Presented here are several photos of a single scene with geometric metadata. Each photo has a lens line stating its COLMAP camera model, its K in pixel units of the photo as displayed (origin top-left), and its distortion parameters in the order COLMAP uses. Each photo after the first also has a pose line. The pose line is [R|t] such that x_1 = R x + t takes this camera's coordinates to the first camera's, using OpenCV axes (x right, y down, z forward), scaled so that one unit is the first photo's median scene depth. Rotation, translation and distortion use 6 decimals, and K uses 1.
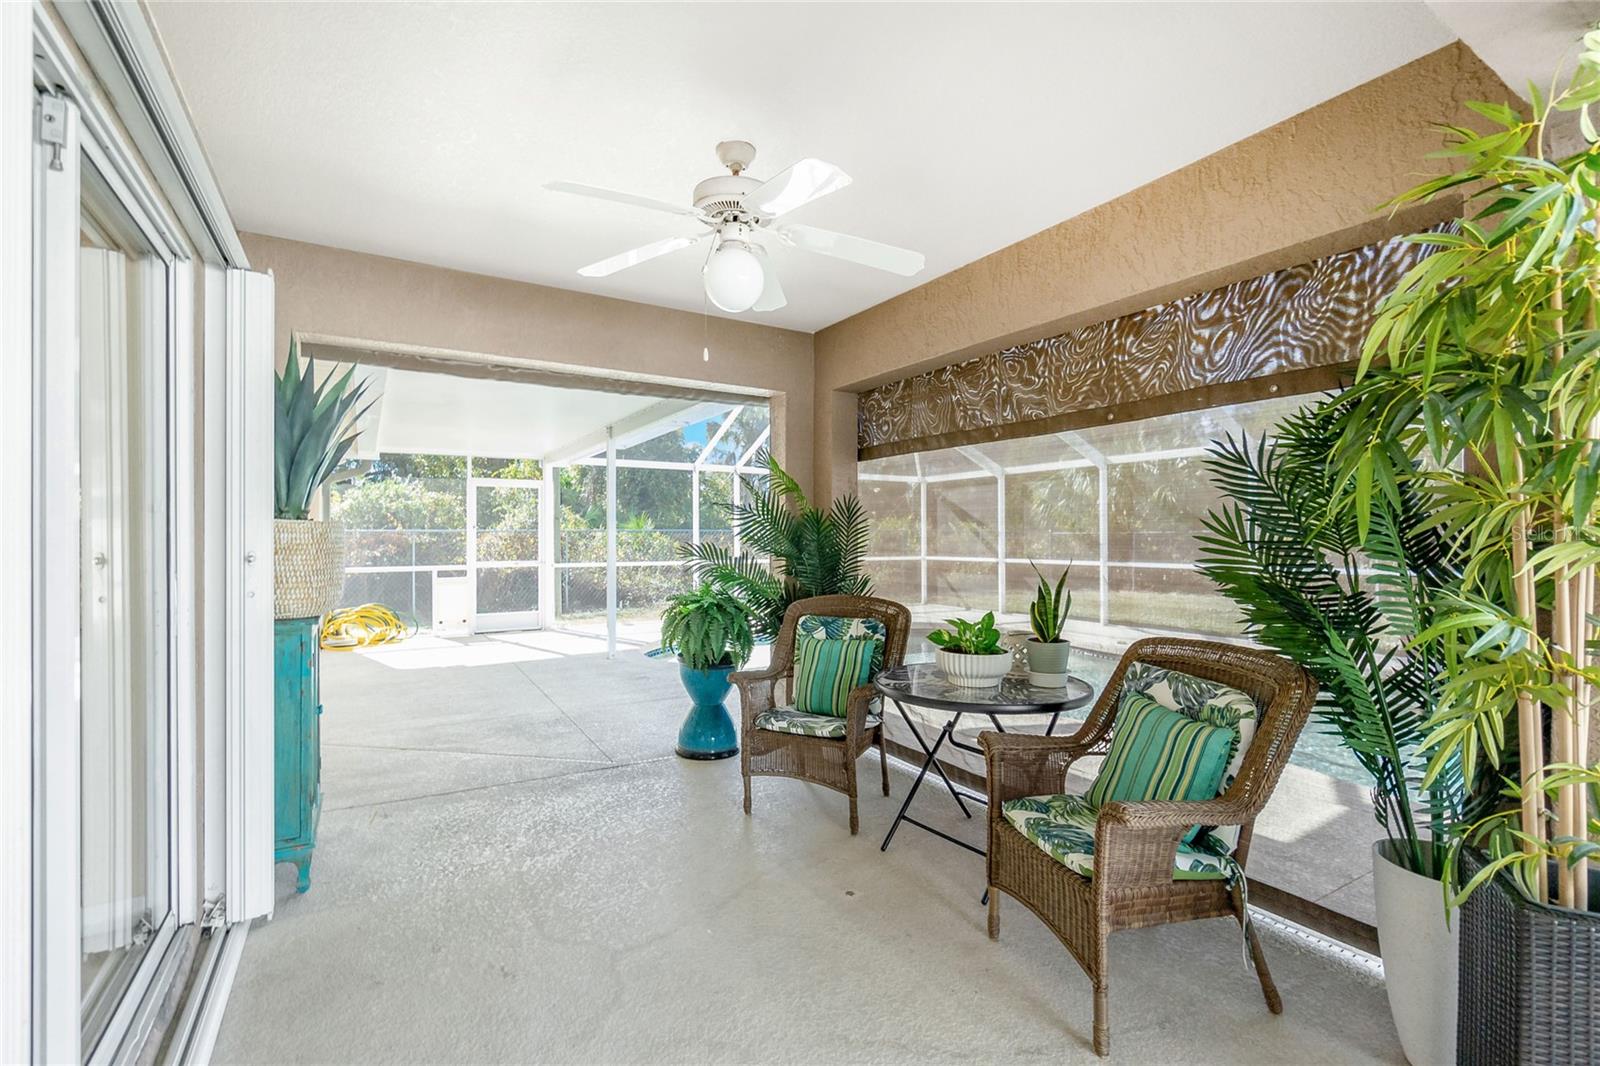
lens RADIAL K [[700.8, 0, 762.5], [0, 700.8, 527.6], [0, 0, 1]] dist [-0.015051, 0.007062]
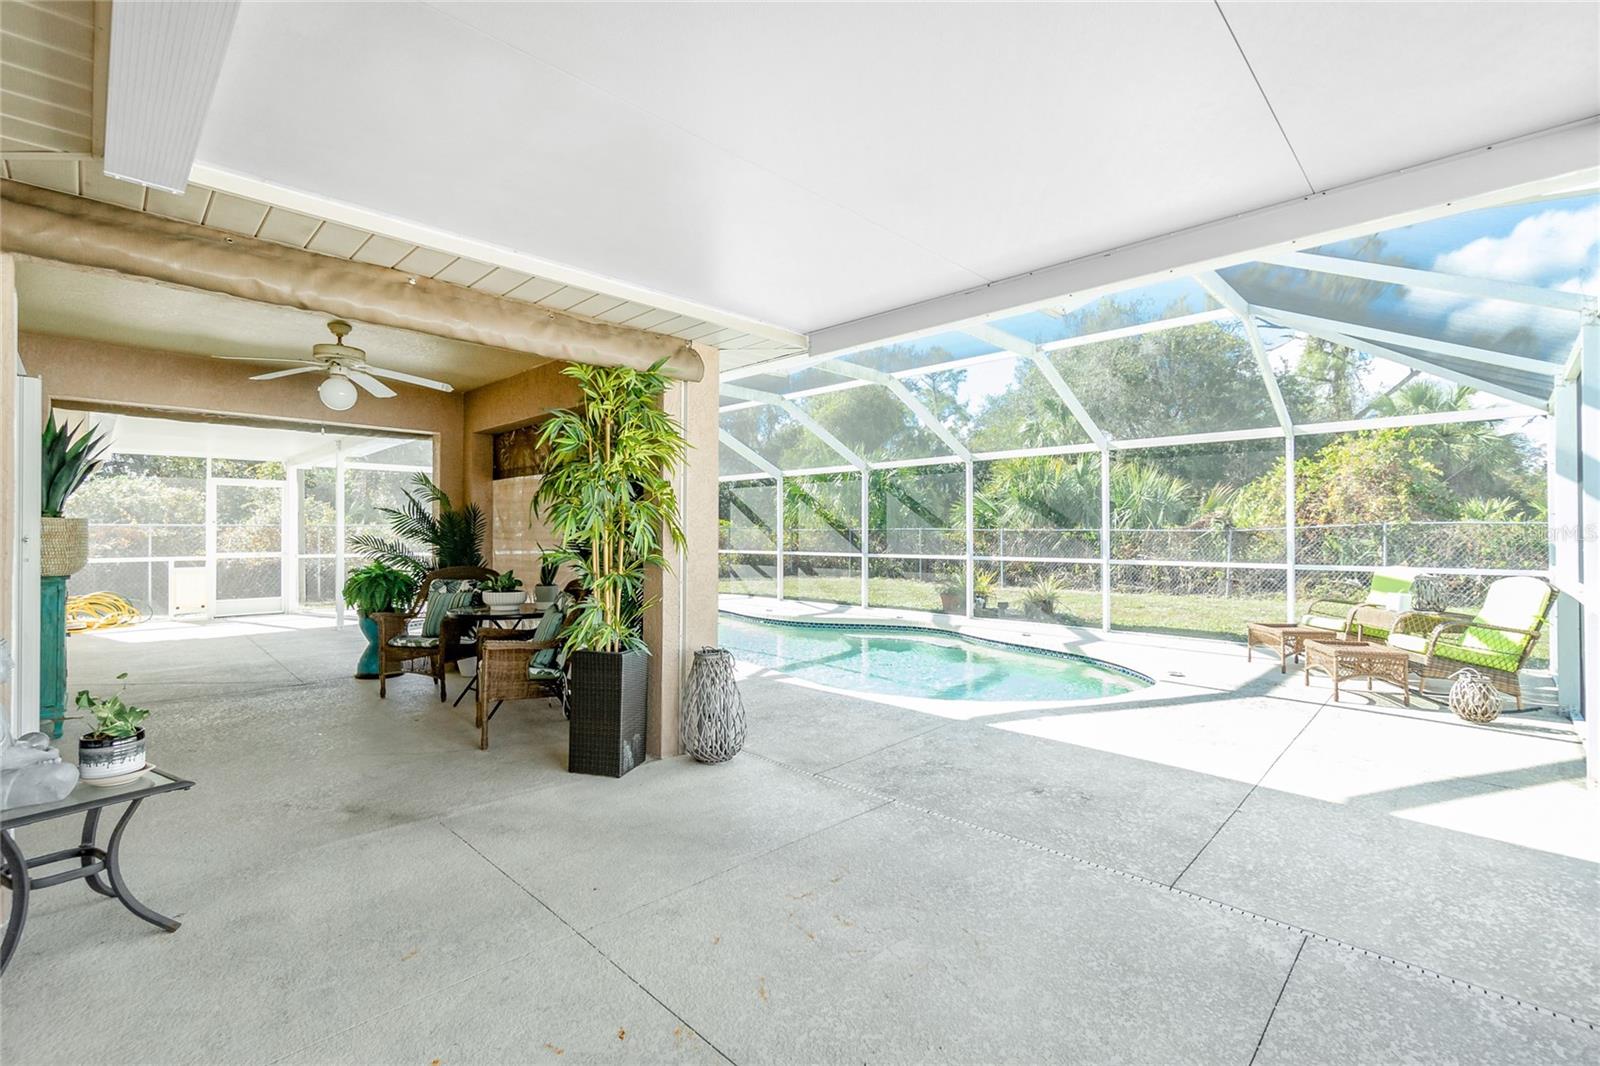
lens RADIAL K [[700.8, 0, 767.7], [0, 700.8, 522.6], [0, 0, 1]] dist [-0.015051, 0.007062]
pose [[0.967102, 0.005076, 0.254339, 0.353920], [-0.004487, 0.999986, -0.002895, -0.001066], [-0.254350, 0.001659, 0.967111, -0.659891]]
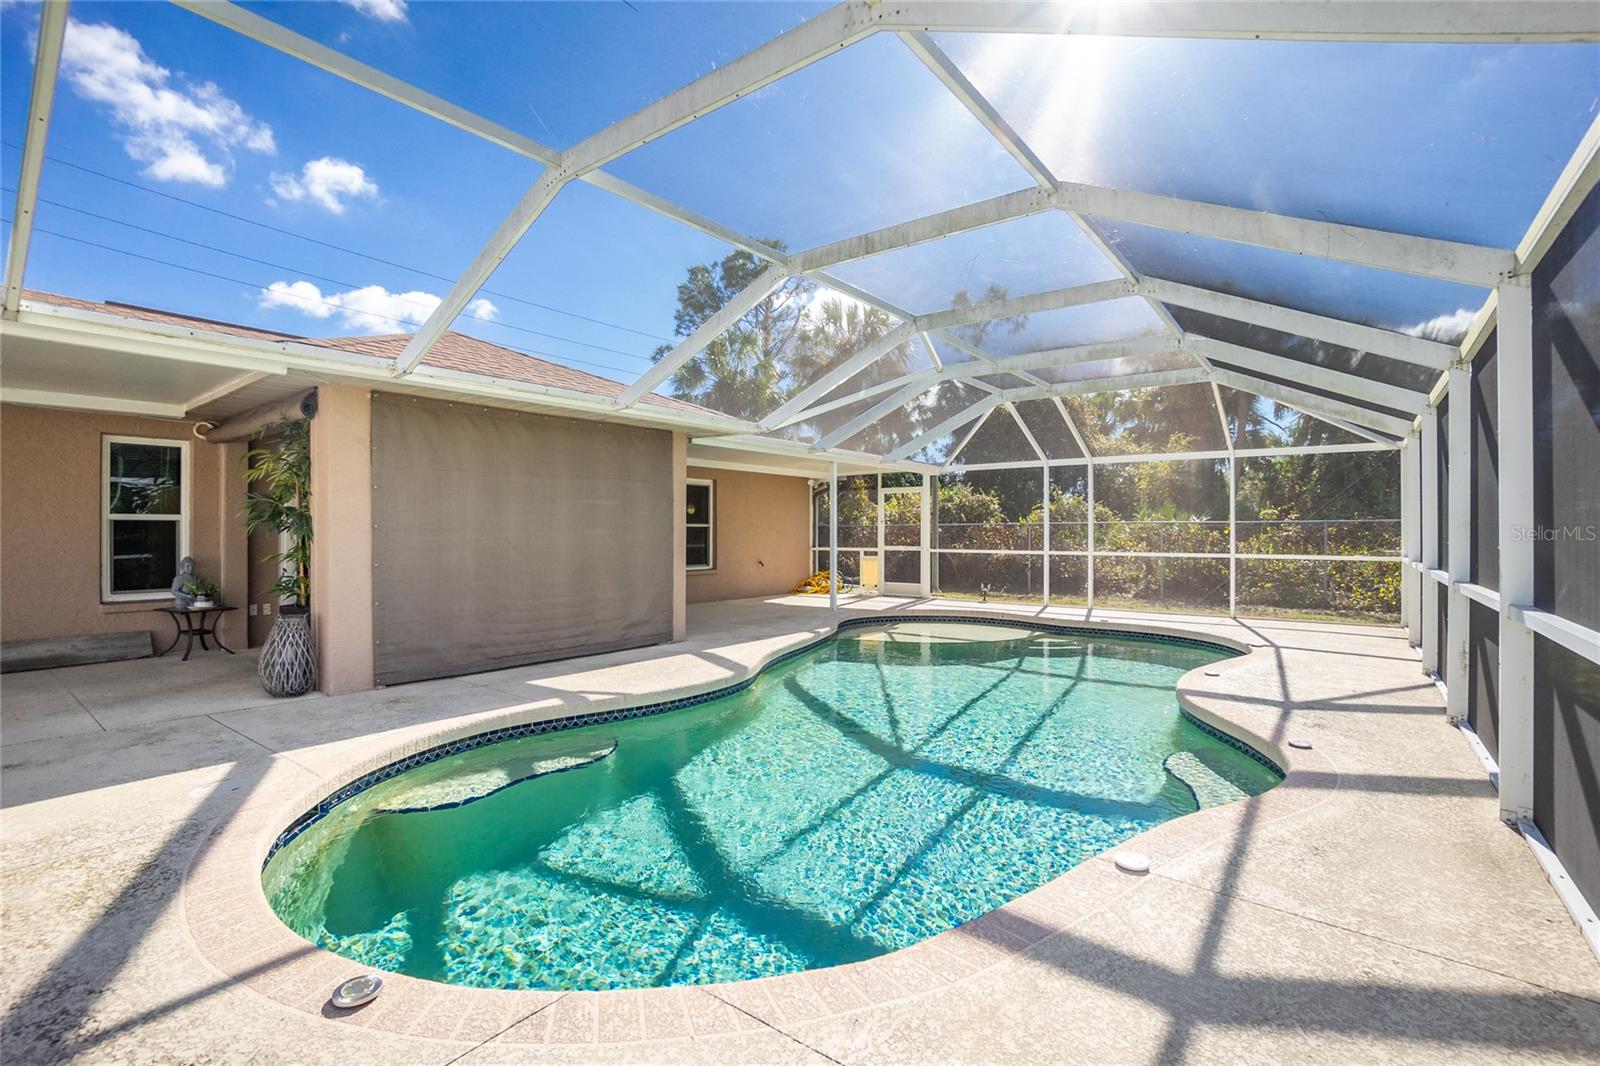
lens RADIAL K [[700.8, 0, 794.0], [0, 700.8, 532.1], [0, 0, 1]] dist [-0.015051, 0.007062]
pose [[0.385340, 0.005987, -0.922755, 2.010702], [0.012361, 0.999856, 0.011649, -0.000432], [0.922692, -0.015895, 0.385210, 0.586887]]
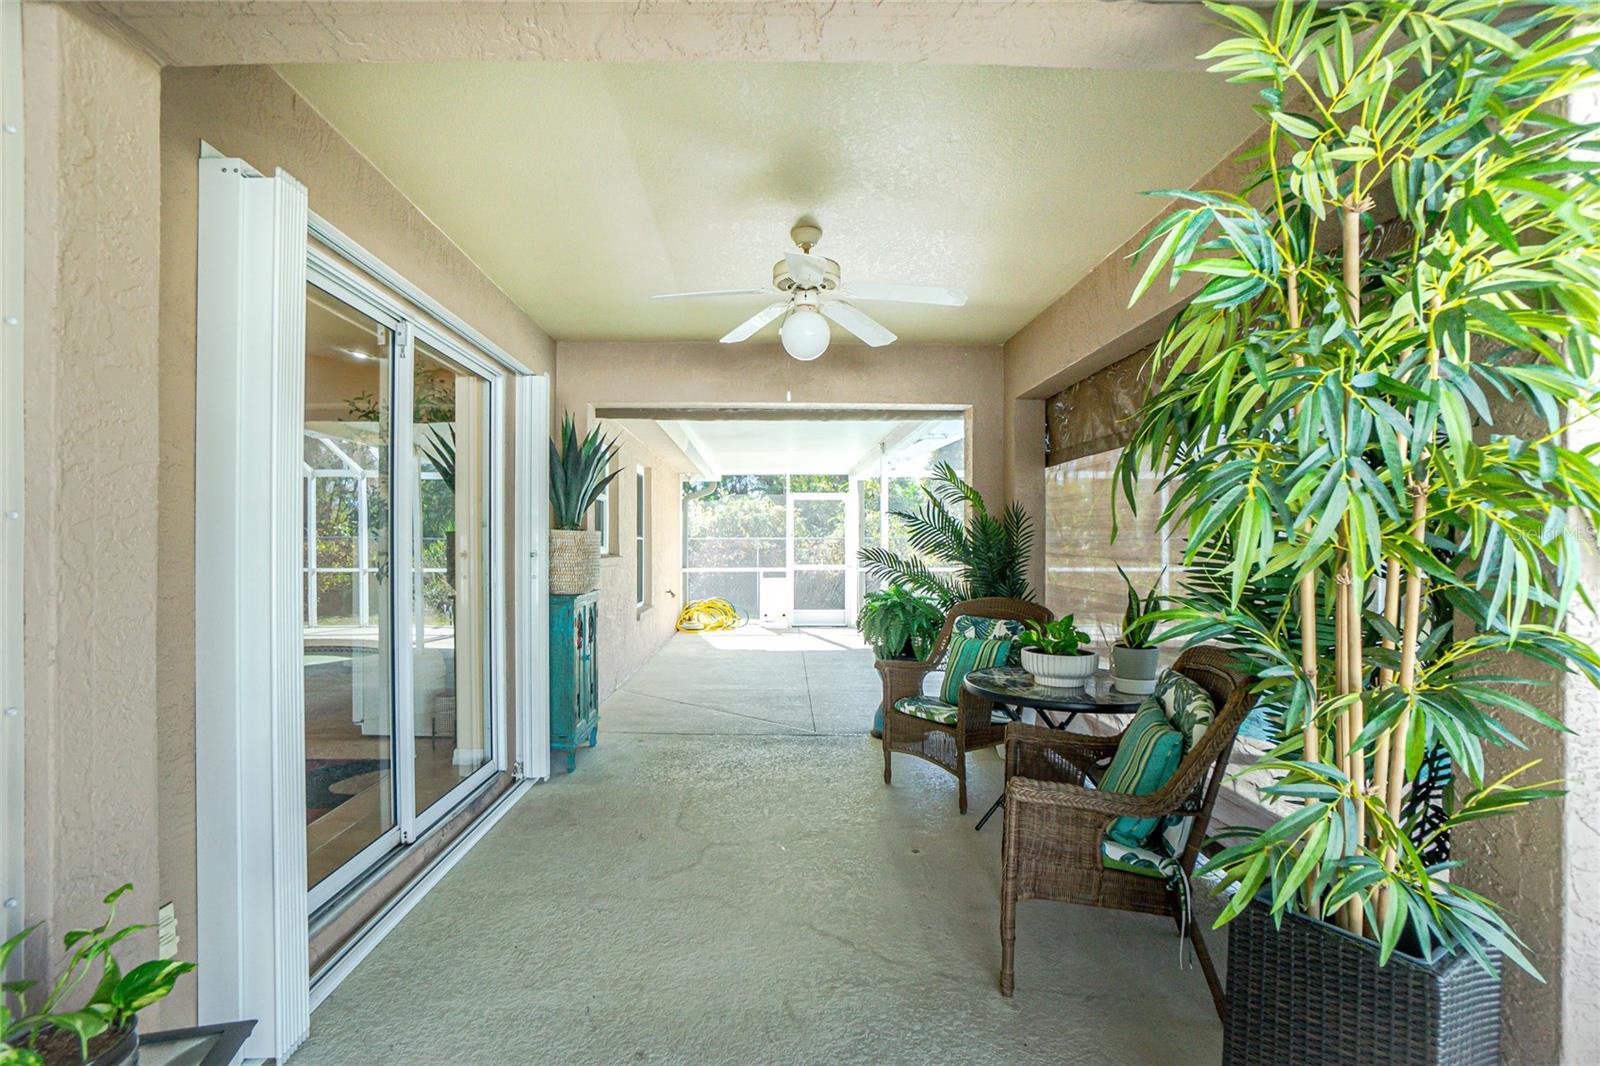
lens RADIAL K [[700.8, 0, 779.5], [0, 700.8, 542.0], [0, 0, 1]] dist [-0.015051, 0.007062]
pose [[0.873801, 0.000181, -0.486284, 0.314201], [0.004127, 0.999961, 0.007788, 0.002572], [0.486267, -0.008812, 0.873766, -0.071894]]
